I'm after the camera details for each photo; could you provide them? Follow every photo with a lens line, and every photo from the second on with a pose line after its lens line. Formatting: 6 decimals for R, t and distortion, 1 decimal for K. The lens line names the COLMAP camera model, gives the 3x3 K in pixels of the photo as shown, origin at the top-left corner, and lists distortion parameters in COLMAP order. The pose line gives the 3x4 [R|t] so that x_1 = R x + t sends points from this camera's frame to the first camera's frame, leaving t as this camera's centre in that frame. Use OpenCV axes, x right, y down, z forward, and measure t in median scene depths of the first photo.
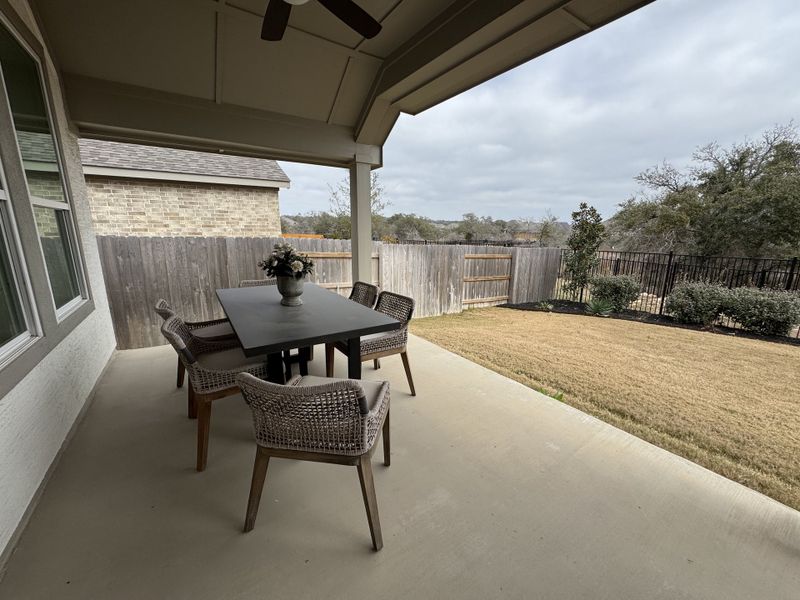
lens RADIAL K [[320.8, 0, 398.9], [0, 320.8, 300.2], [0, 0, 1]] dist [0.001601, -0.000707]
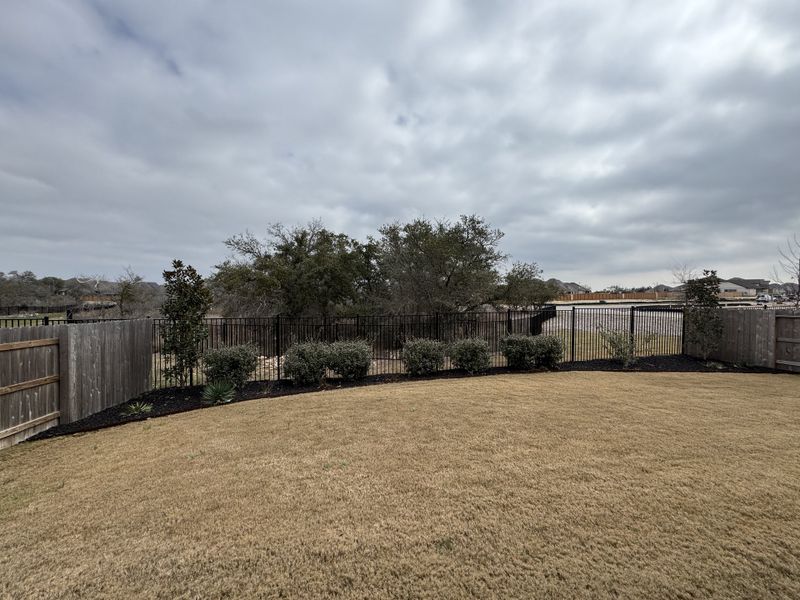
lens RADIAL K [[320.8, 0, 398.8], [0, 320.8, 298.4], [0, 0, 1]] dist [0.001601, -0.000707]
pose [[0.436746, -0.023089, 0.899288, 0.100818], [0.193365, 0.978713, -0.068781, -0.052081], [-0.878557, 0.203931, 0.431914, 0.197572]]
